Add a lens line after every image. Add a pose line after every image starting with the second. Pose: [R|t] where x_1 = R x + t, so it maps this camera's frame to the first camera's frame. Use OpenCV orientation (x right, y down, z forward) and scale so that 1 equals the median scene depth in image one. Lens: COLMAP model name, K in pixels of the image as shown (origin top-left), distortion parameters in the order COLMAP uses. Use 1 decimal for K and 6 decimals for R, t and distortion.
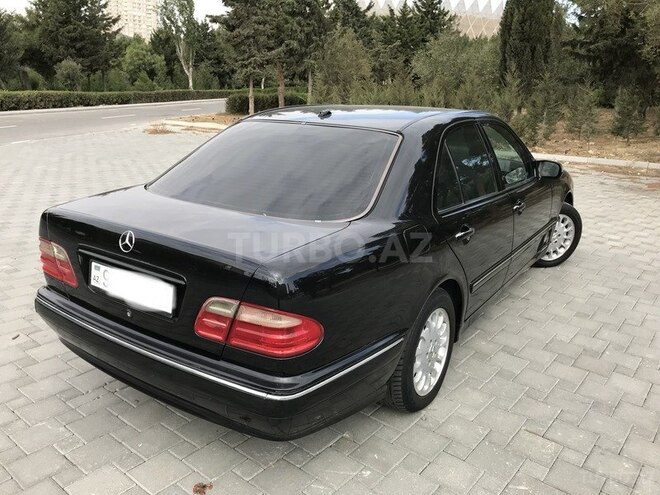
lens RADIAL K [[545.0, 0, 330.0], [0, 545.0, 247.5], [0, 0, 1]] dist [0.007507, 0.003956]
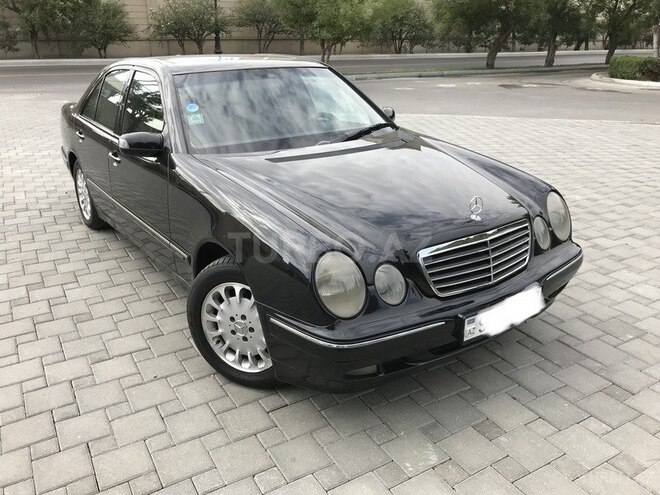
lens RADIAL K [[542.5, 0, 324.7], [0, 542.5, 245.5], [0, 0, 1]] dist [0.010644, 0.002890]
pose [[-0.360825, 0.301569, -0.882531, 1.392470], [-0.273863, 0.870301, 0.409359, -0.546087], [0.891518, 0.389400, -0.231438, 2.010710]]
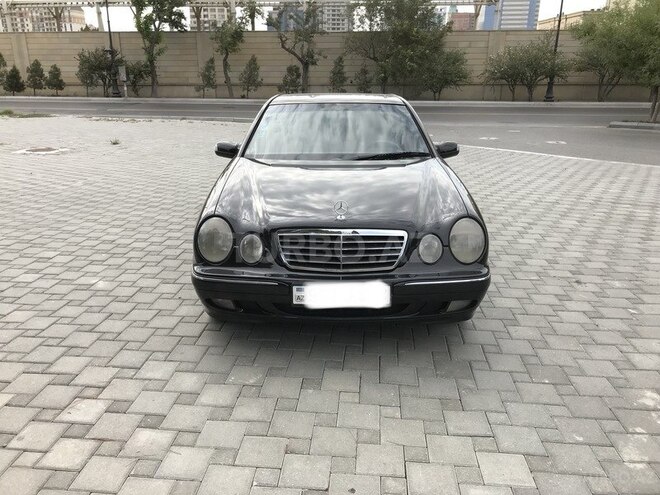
lens RADIAL K [[542.5, 0, 324.7], [0, 542.5, 245.5], [0, 0, 1]] dist [0.010644, 0.002890]
pose [[-0.833751, 0.121565, -0.538593, 1.170409], [-0.188416, 0.854267, 0.484486, -0.751169], [0.518998, 0.505420, -0.689341, 2.708744]]
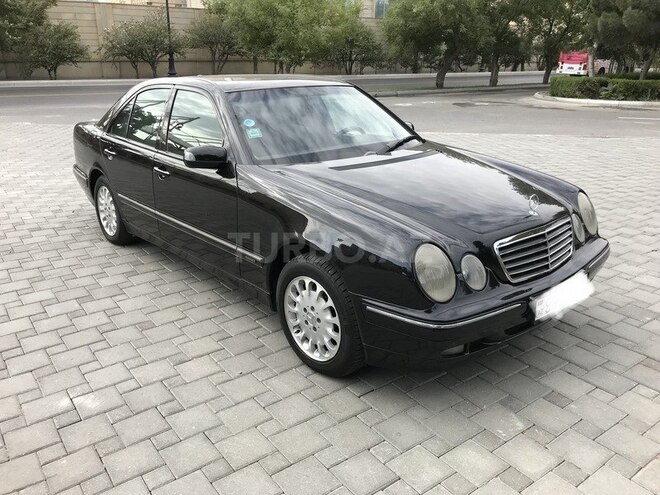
lens RADIAL K [[546.7, 0, 328.5], [0, 546.7, 237.5], [0, 0, 1]] dist [0.014374, 0.002178]
pose [[-0.264713, 0.266622, -0.926736, 1.552924], [-0.279187, 0.898672, 0.338295, -0.493049], [0.923028, 0.348284, -0.163453, 1.851743]]
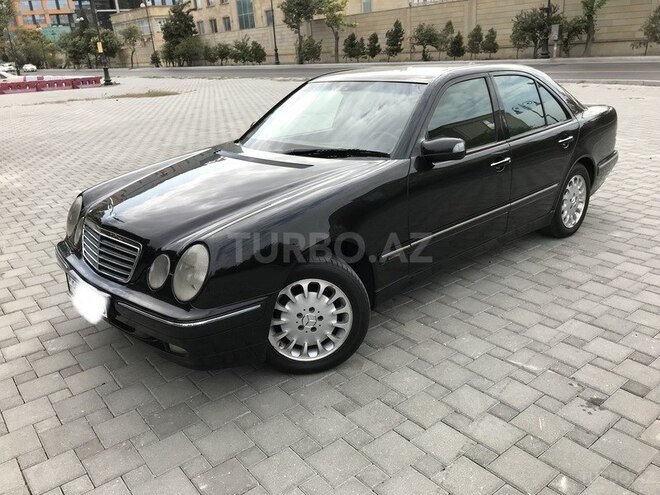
lens RADIAL K [[543.6, 0, 327.0], [0, 543.6, 245.0], [0, 0, 1]] dist [0.010849, 0.002538]
pose [[-0.975109, -0.062387, 0.212768, 0.027194], [0.076456, 0.806137, 0.586769, -0.800051], [-0.208127, 0.588431, -0.781301, 2.697090]]
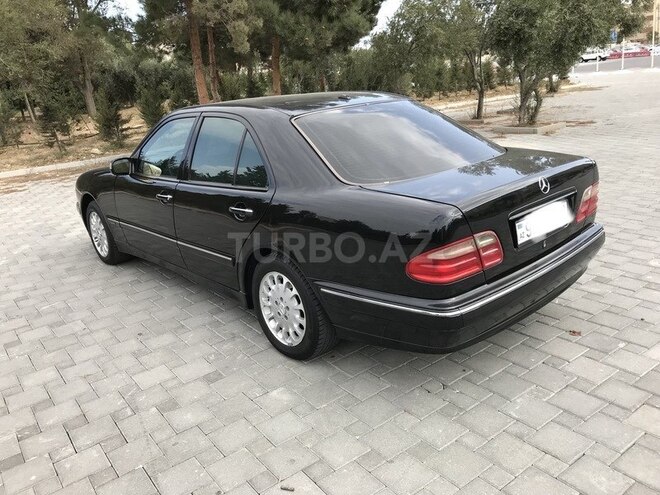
lens RADIAL K [[541.0, 0, 326.1], [0, 541.0, 248.7], [0, 0, 1]] dist [0.004600, 0.001757]
pose [[0.241401, -0.334578, 0.910924, -1.226522], [0.358255, 0.903103, 0.236765, -0.258335], [-0.901875, 0.269188, 0.337874, 0.789343]]
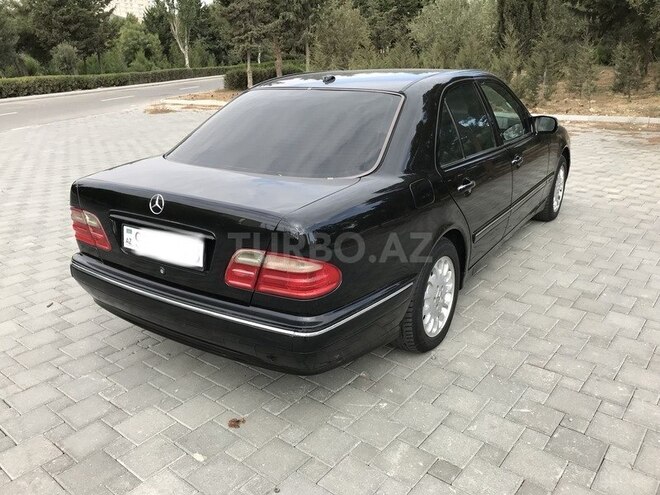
lens RADIAL K [[542.5, 0, 324.7], [0, 542.5, 245.5], [0, 0, 1]] dist [0.010644, 0.002890]
pose [[0.998927, -0.042422, -0.018589, -0.013092], [0.043221, 0.998056, 0.044897, 0.027363], [0.016648, -0.045652, 0.998819, -0.063979]]
